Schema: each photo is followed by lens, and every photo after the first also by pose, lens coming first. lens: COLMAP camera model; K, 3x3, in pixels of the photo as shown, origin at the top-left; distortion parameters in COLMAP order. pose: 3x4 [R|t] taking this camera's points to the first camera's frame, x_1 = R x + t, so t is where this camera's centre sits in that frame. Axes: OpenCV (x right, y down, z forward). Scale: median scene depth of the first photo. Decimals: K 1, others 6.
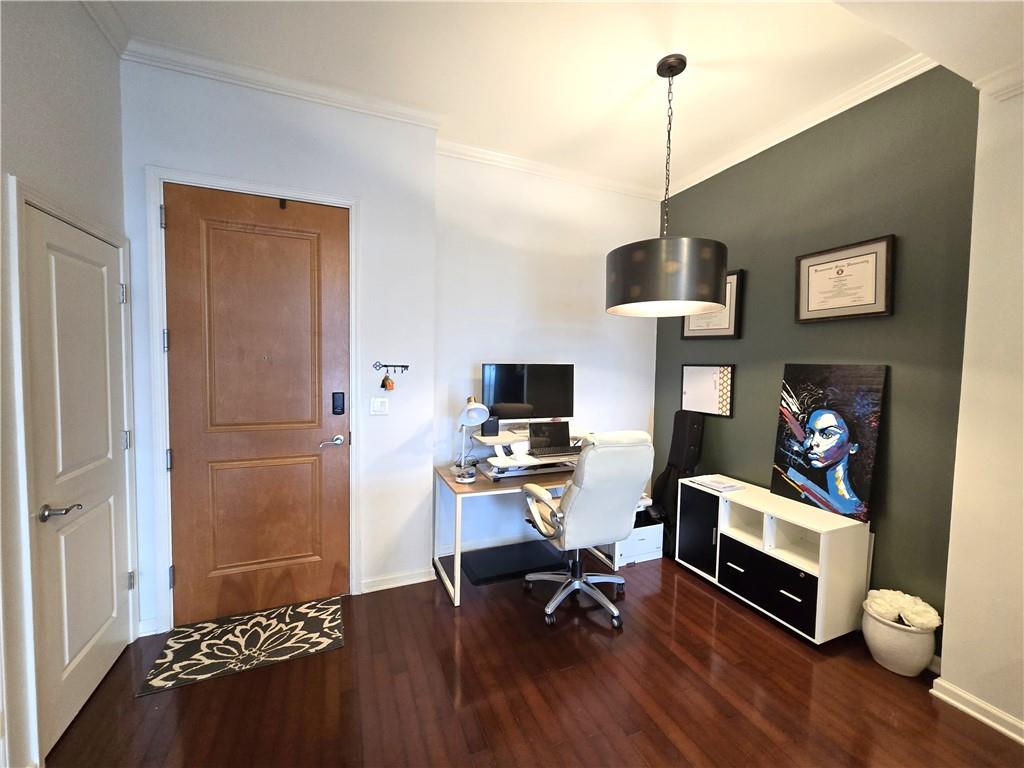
lens RADIAL K [[422.5, 0, 512.0], [0, 422.5, 384.0], [0, 0, 1]] dist [-0.003370, -0.000411]
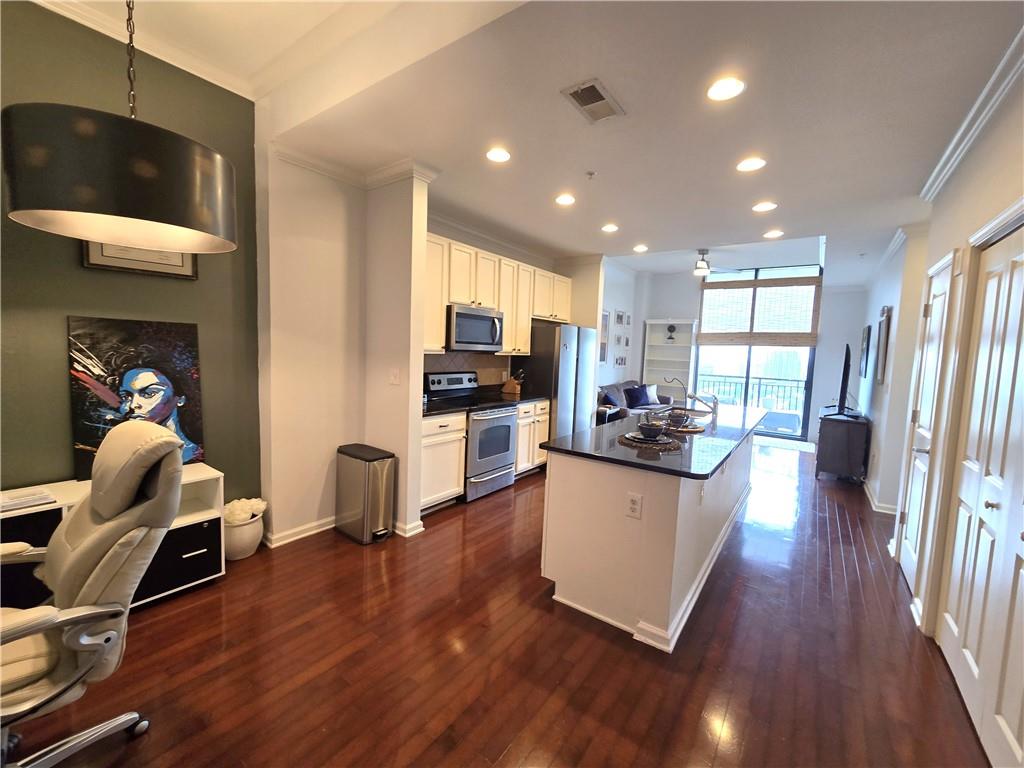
lens RADIAL K [[422.5, 0, 512.0], [0, 422.5, 384.0], [0, 0, 1]] dist [-0.003370, -0.000411]
pose [[-0.520370, -0.107812, 0.847108, -0.486081], [-0.002501, 0.992186, 0.124740, -0.023693], [-0.853938, 0.062792, -0.516573, 0.757856]]
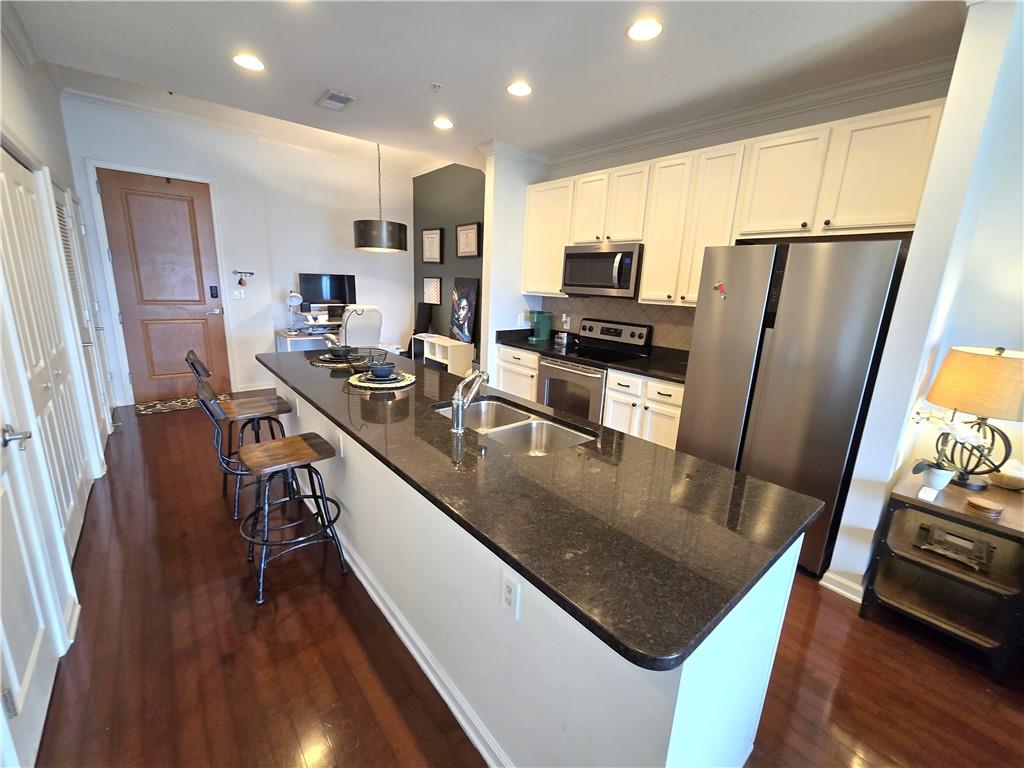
lens RADIAL K [[422.5, 0, 512.0], [0, 422.5, 384.0], [0, 0, 1]] dist [-0.003370, -0.000411]
pose [[0.954477, -0.046324, 0.294665, 0.290868], [-0.010564, 0.981997, 0.188598, 0.080600], [-0.298097, -0.183126, 0.936805, -1.256420]]
